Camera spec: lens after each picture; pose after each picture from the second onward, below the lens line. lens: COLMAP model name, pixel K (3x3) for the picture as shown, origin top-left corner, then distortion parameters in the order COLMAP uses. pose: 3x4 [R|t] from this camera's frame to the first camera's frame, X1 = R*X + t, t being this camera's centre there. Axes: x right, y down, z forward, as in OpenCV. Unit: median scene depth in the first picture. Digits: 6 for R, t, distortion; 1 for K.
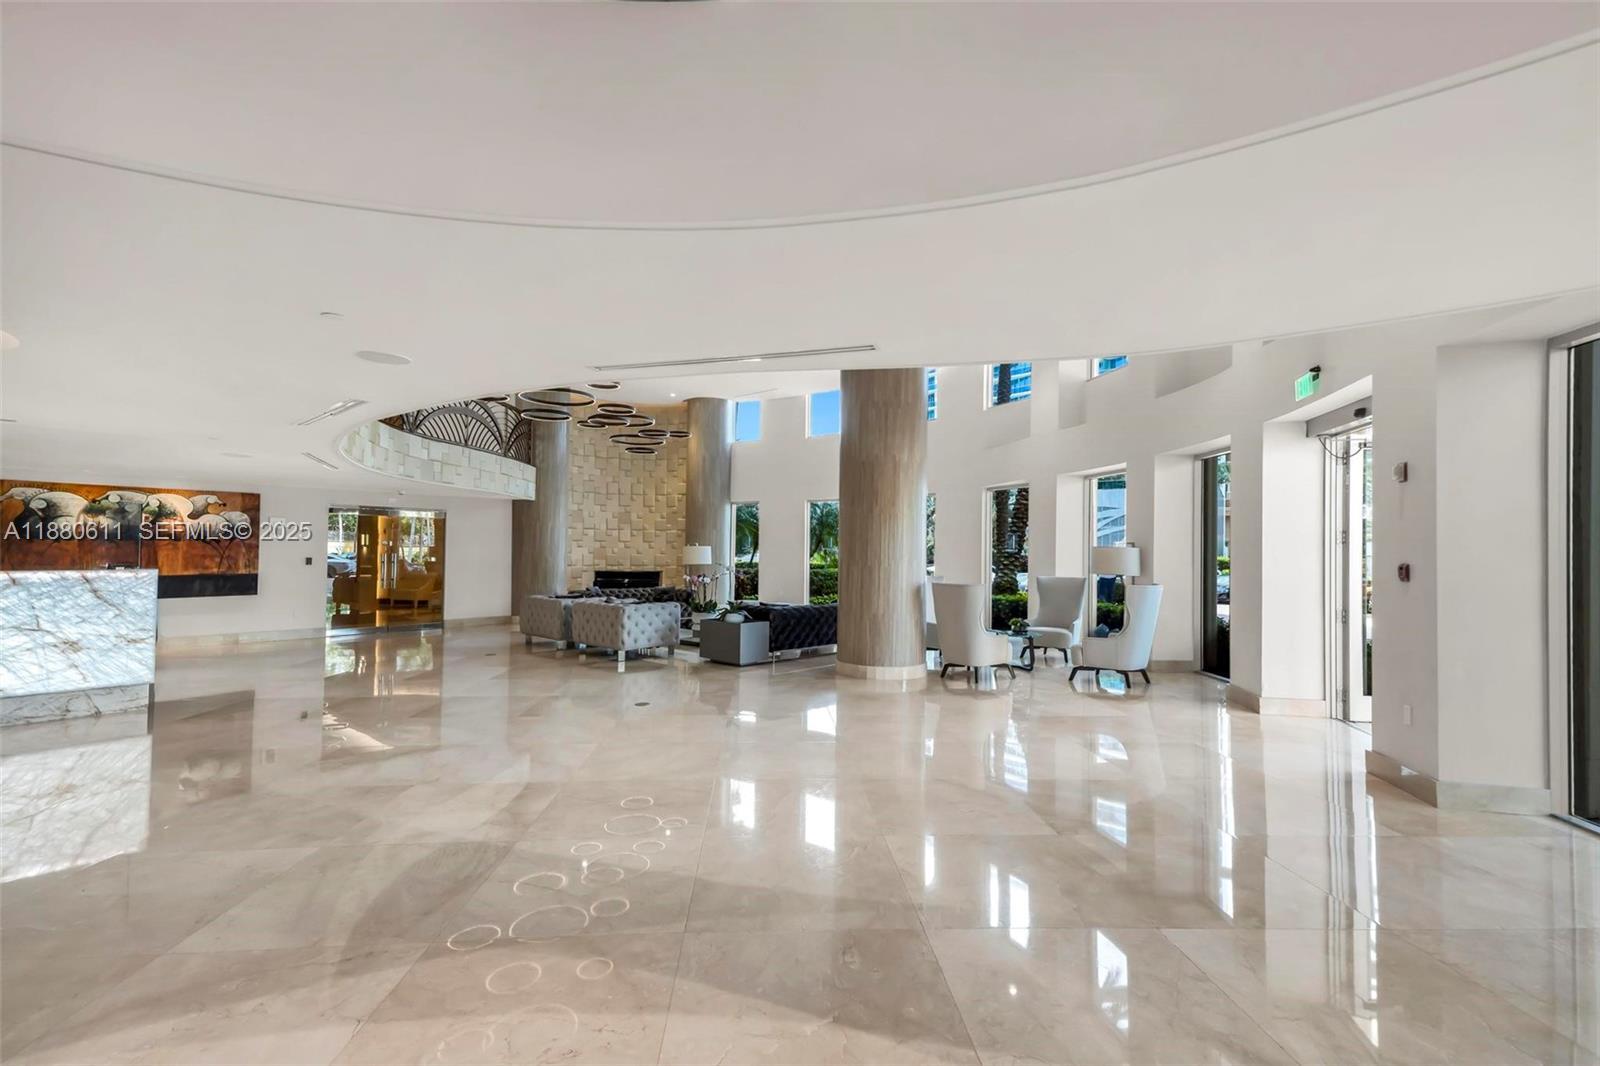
lens RADIAL K [[757.4, 0, 801.5], [0, 757.4, 557.8], [0, 0, 1]] dist [0.000764, 0.000048]
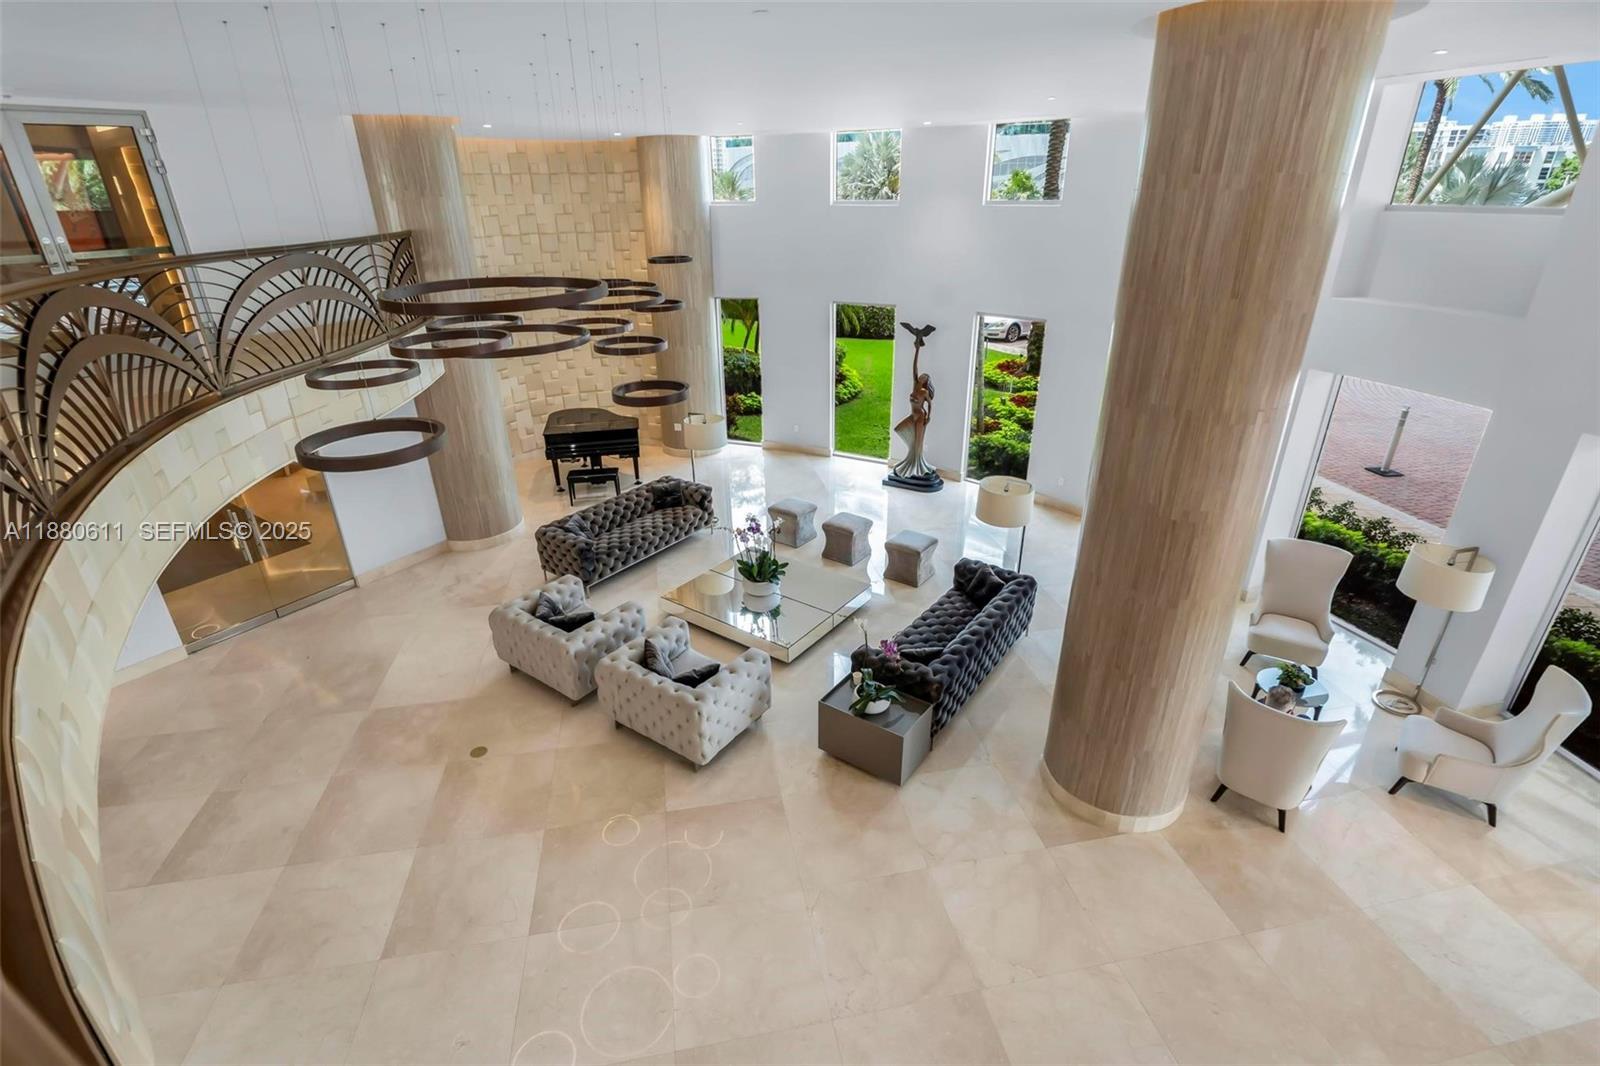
lens RADIAL K [[757.4, 0, 801.5], [0, 757.4, 557.8], [0, 0, 1]] dist [0.000764, 0.000048]
pose [[0.990503, -0.078918, 0.112590, -0.115419], [0.022081, 0.899548, 0.436263, -0.165604], [-0.135709, -0.429633, 0.892747, 0.271127]]
